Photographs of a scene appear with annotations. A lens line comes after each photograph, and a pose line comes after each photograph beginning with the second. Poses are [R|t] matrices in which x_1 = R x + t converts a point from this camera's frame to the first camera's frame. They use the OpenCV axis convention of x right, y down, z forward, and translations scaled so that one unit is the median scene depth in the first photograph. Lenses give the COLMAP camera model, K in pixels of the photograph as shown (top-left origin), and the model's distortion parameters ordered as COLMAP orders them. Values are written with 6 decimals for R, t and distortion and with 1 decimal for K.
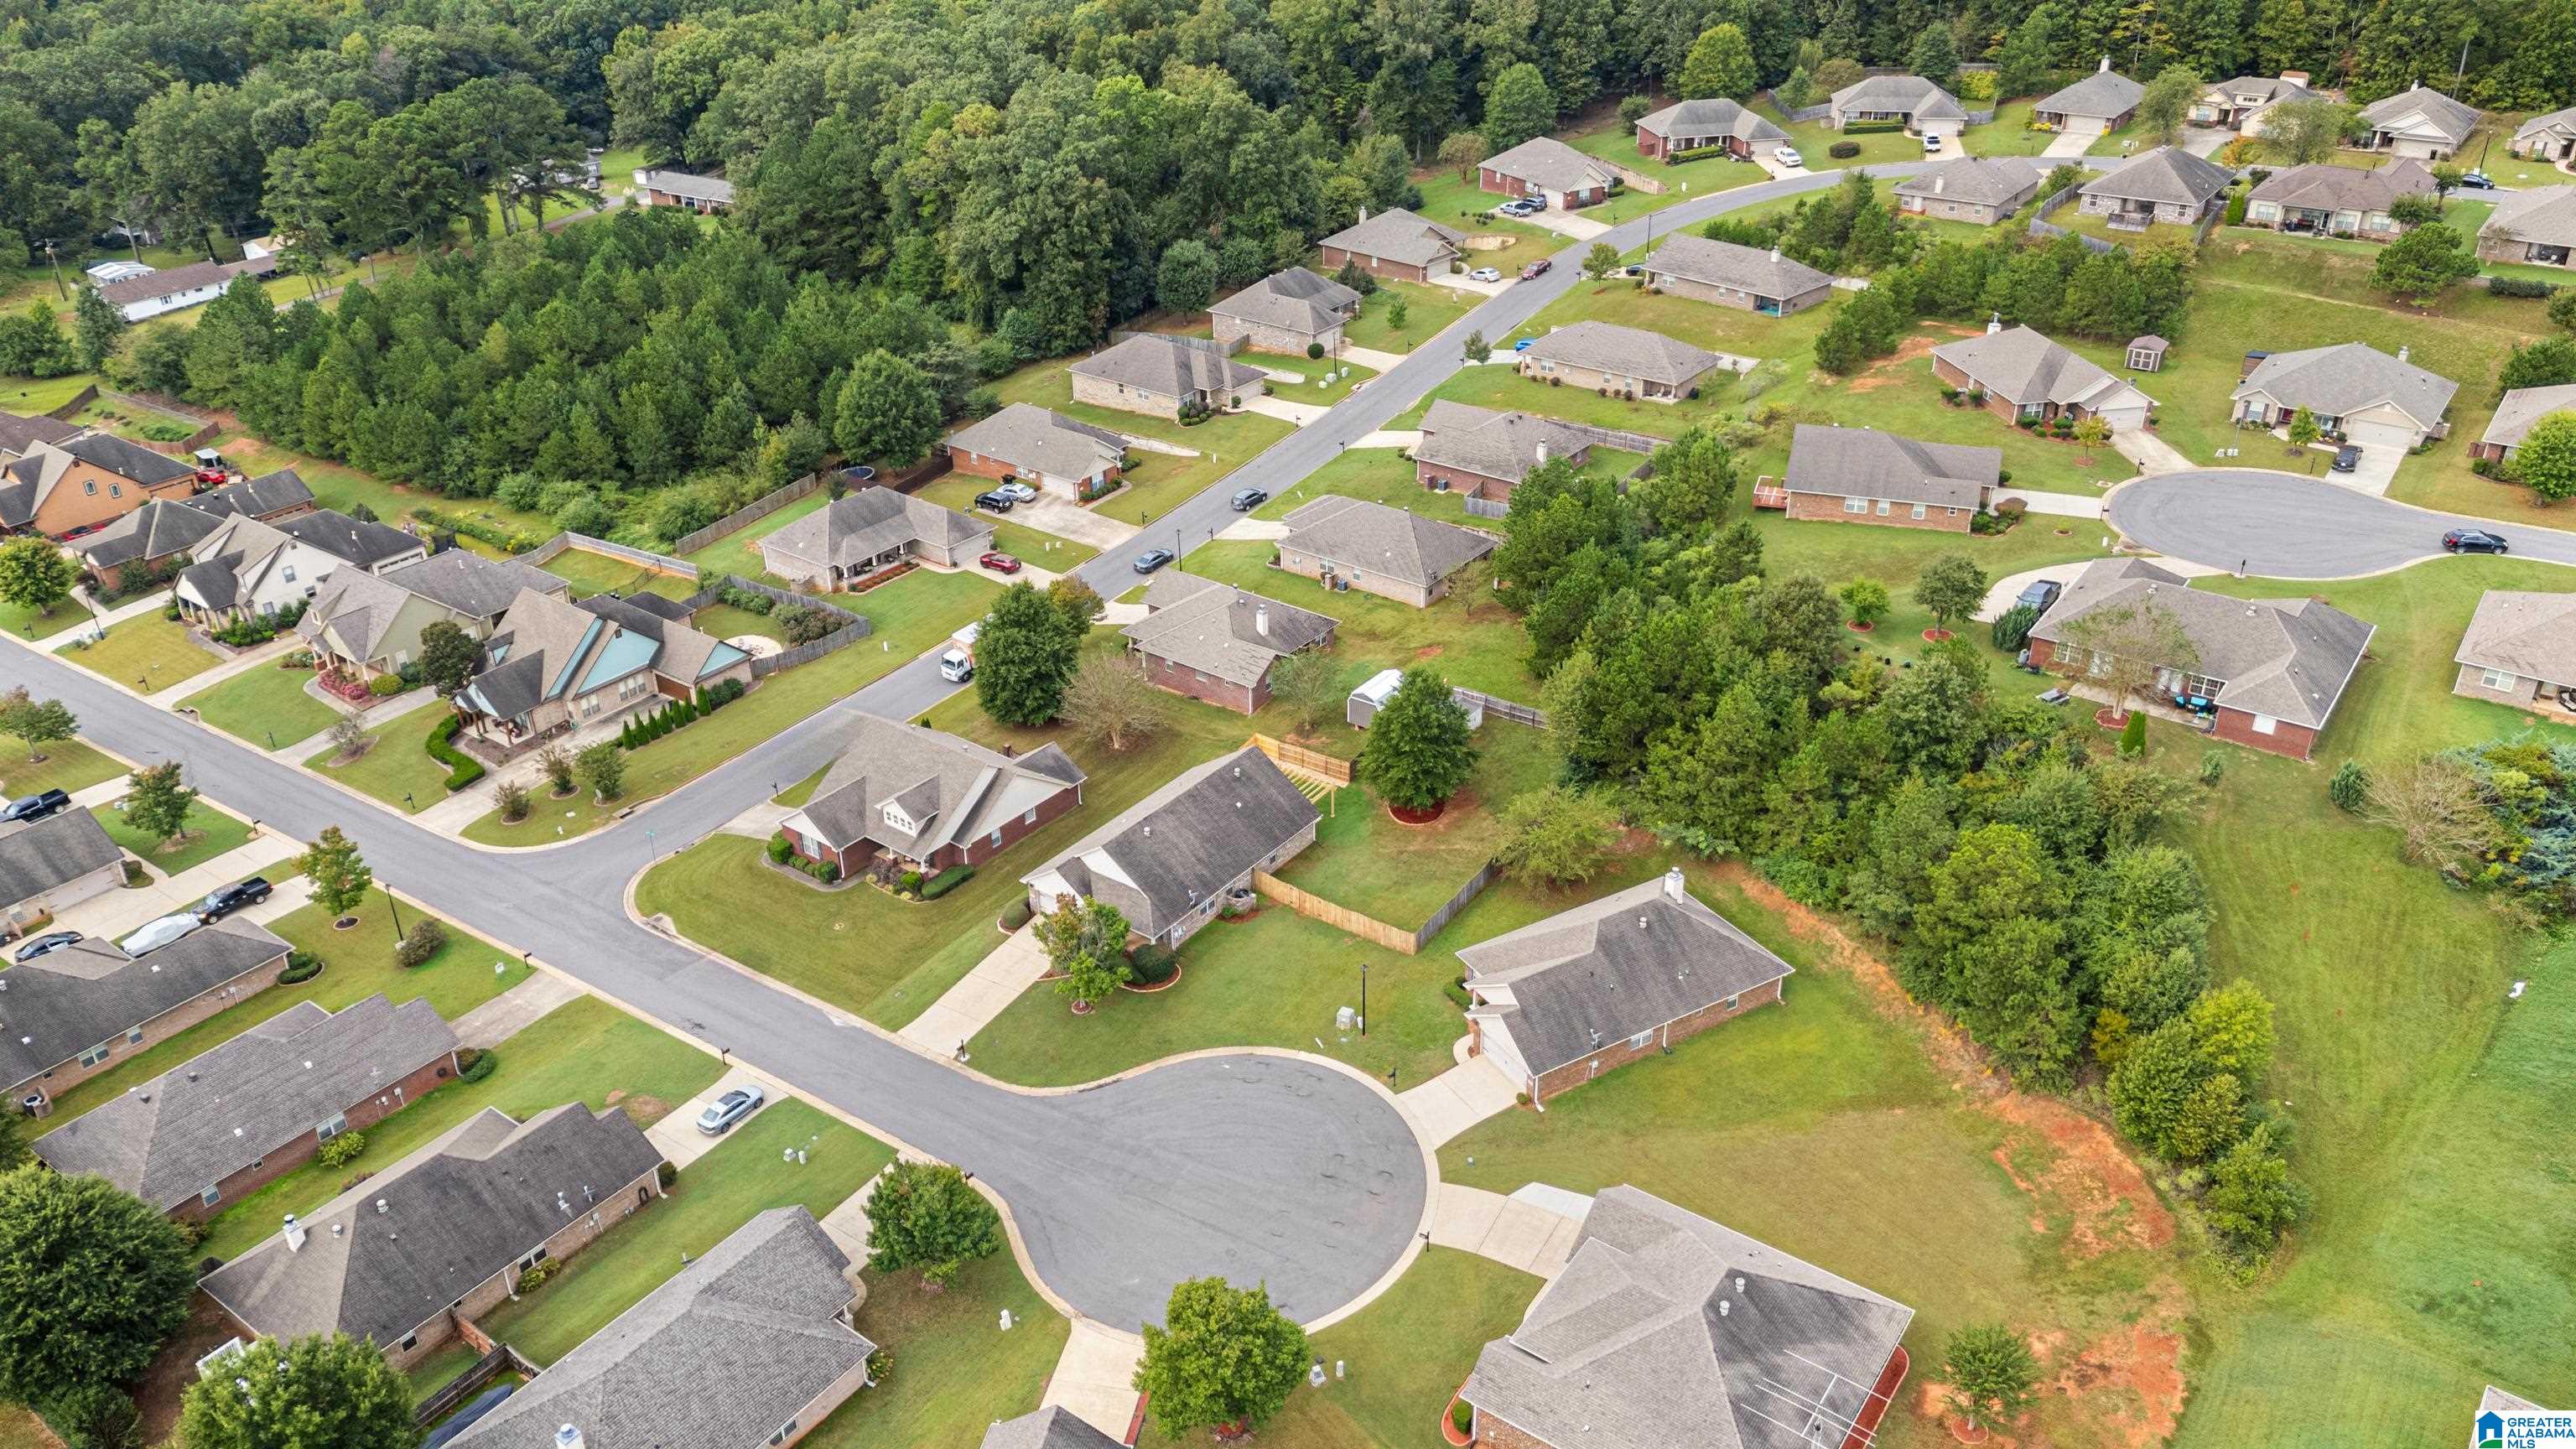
lens RADIAL K [[1885.4, 0, 1288.0], [0, 1885.4, 724.5], [0, 0, 1]] dist [0.080762, -0.080336]
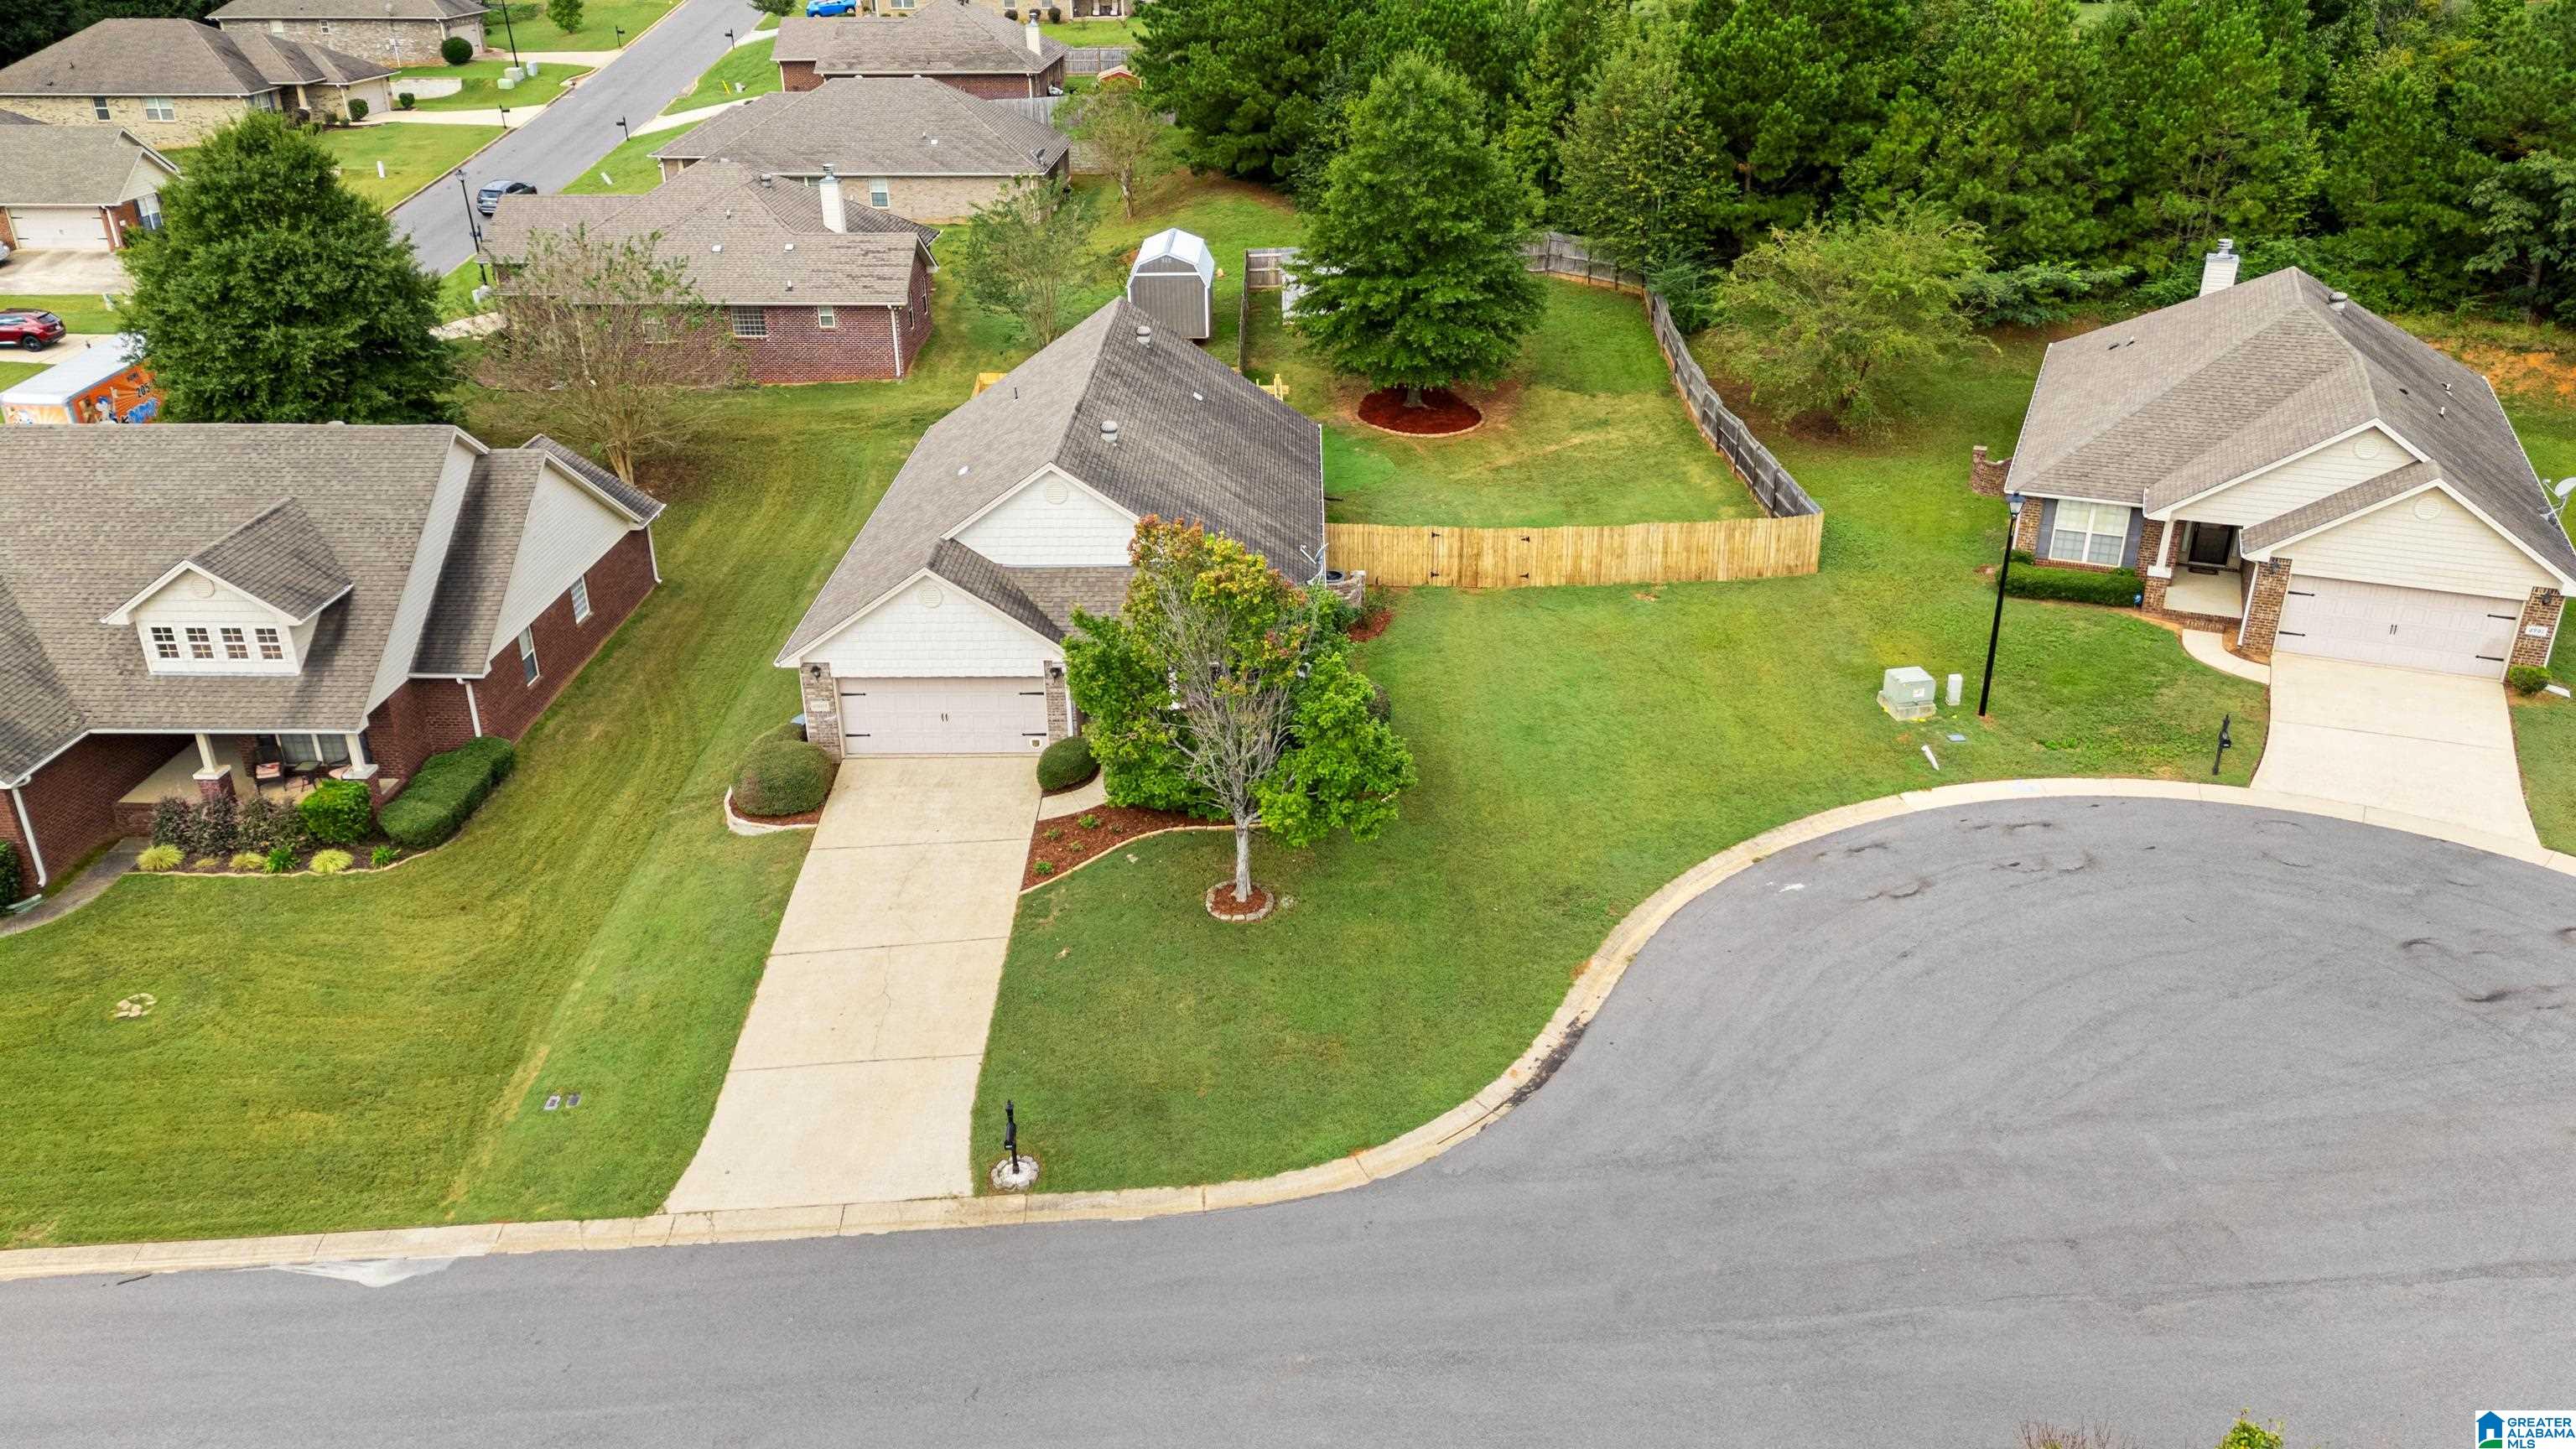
lens RADIAL K [[1885.4, 0, 1288.0], [0, 1885.4, 724.5], [0, 0, 1]] dist [0.080762, -0.080336]
pose [[0.808627, -0.239465, 0.537382, -0.174830], [0.279236, 0.960192, 0.007695, 0.081040], [-0.517832, 0.143834, 0.843304, 0.487921]]
